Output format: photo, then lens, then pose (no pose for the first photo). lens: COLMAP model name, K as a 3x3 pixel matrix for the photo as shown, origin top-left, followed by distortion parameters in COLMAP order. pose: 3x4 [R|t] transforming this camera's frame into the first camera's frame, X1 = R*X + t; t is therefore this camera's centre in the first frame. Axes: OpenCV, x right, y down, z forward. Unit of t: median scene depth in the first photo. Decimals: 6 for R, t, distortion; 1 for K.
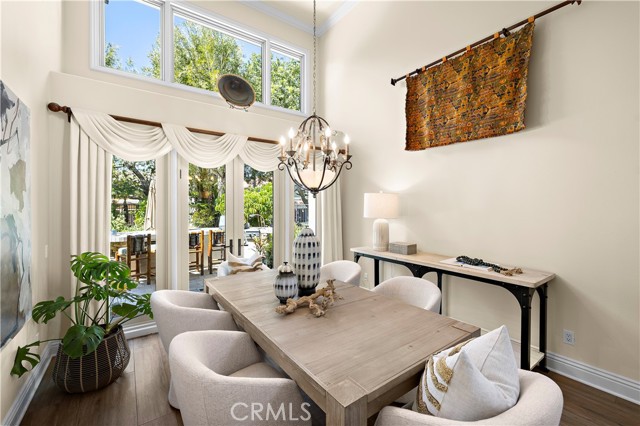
lens RADIAL K [[270.6, 0, 322.3], [0, 270.6, 208.5], [0, 0, 1]] dist [0.001963, -0.000304]
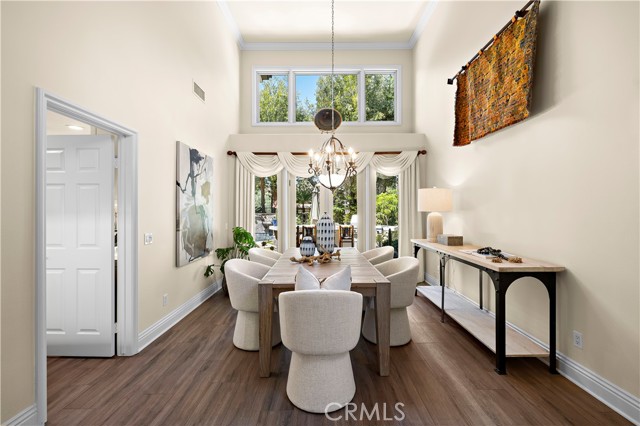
lens RADIAL K [[270.6, 0, 320.4], [0, 270.6, 211.2], [0, 0, 1]] dist [0.001963, -0.000304]
pose [[0.810813, -0.002265, -0.585301, 0.582443], [-0.001895, 0.999977, -0.006494, 0.048726], [0.585303, 0.006375, 0.810790, -0.166232]]
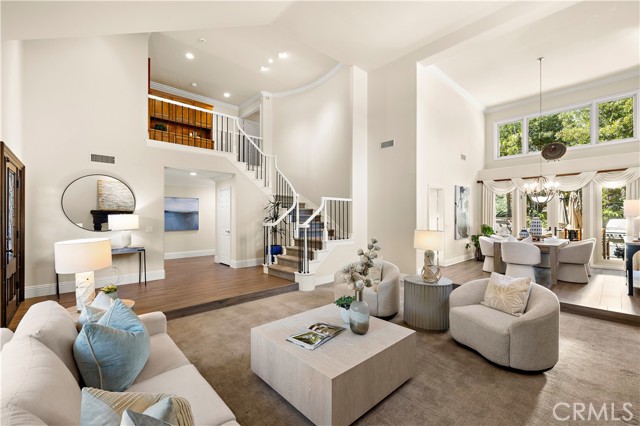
lens RADIAL K [[270.6, 0, 323.8], [0, 270.6, 216.4], [0, 0, 1]] dist [0.001963, -0.000304]
pose [[0.126599, 0.000349, -0.991954, 1.820876], [-0.002882, 0.999996, -0.000016, 0.053973], [0.991950, 0.002861, 0.126599, -1.155495]]
